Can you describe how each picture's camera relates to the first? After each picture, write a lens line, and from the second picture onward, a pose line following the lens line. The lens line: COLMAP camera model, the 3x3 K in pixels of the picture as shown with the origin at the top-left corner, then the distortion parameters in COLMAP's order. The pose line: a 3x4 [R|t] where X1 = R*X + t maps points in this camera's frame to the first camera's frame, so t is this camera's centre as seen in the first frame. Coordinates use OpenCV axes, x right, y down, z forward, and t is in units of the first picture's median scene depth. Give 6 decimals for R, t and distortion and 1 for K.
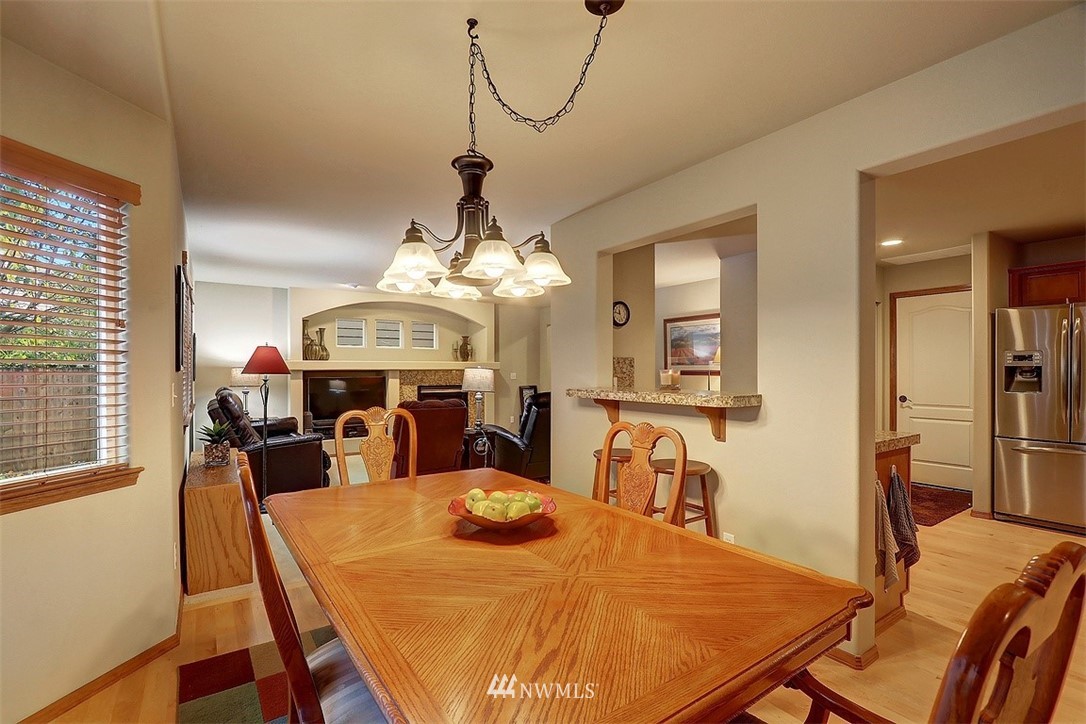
lens RADIAL K [[498.4, 0, 546.8], [0, 498.4, 370.9], [0, 0, 1]] dist [-0.016667, 0.001353]
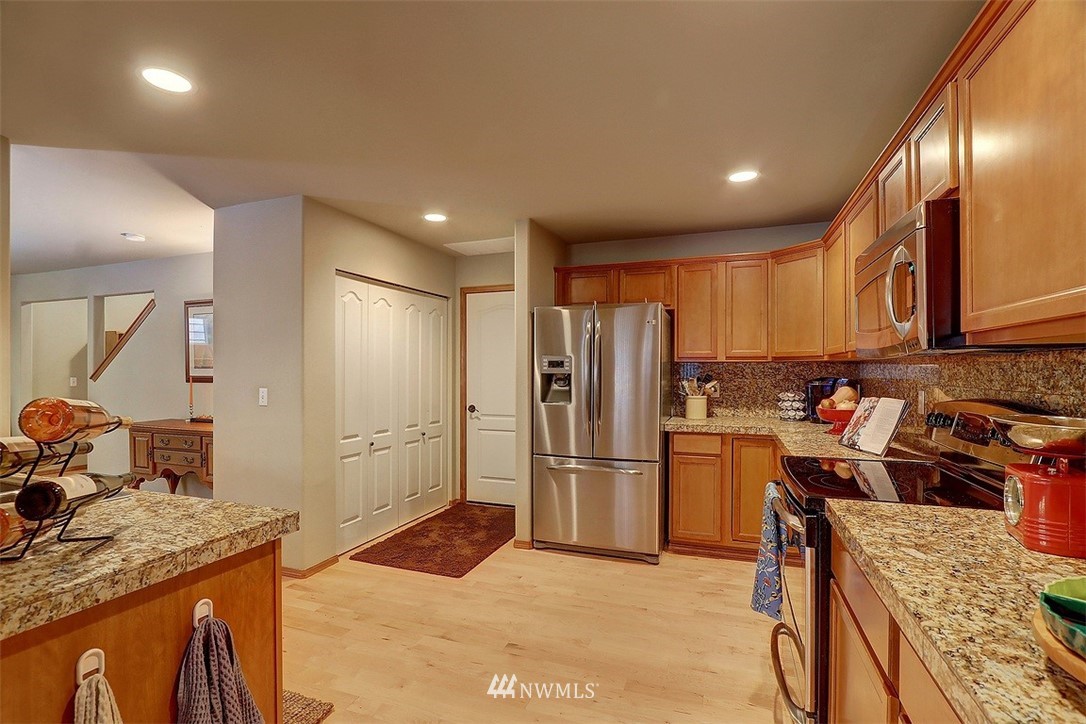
lens RADIAL K [[498.4, 0, 543.5], [0, 498.4, 372.1], [0, 0, 1]] dist [-0.016667, 0.001353]
pose [[0.819923, 0.000248, 0.572474, 0.418762], [-0.001153, 0.999999, 0.001219, -0.012484], [-0.572473, -0.001659, 0.819922, 0.265621]]
